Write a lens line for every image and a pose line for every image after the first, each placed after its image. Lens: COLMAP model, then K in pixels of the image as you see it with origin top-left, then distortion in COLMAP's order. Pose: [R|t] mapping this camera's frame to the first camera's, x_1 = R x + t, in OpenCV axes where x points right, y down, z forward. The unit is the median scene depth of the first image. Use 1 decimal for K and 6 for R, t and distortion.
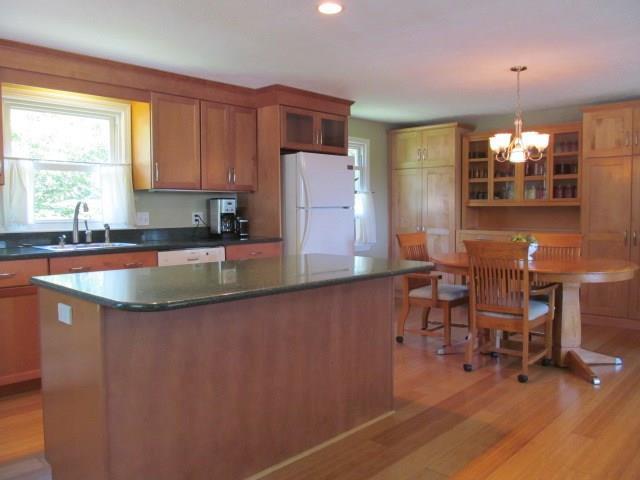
lens RADIAL K [[526.5, 0, 320.0], [0, 526.5, 242.4], [0, 0, 1]] dist [-0.070943, 0.023802]
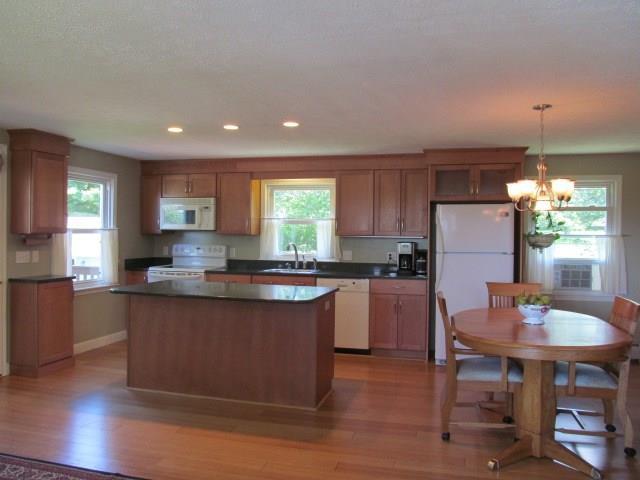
lens RADIAL K [[526.5, 0, 318.7], [0, 526.5, 237.1], [0, 0, 1]] dist [-0.070943, 0.023802]
pose [[0.475845, 0.015461, -0.879393, 0.984079], [-0.068683, 0.997445, -0.019628, -0.067317], [0.876843, 0.069739, 0.475691, 0.254400]]
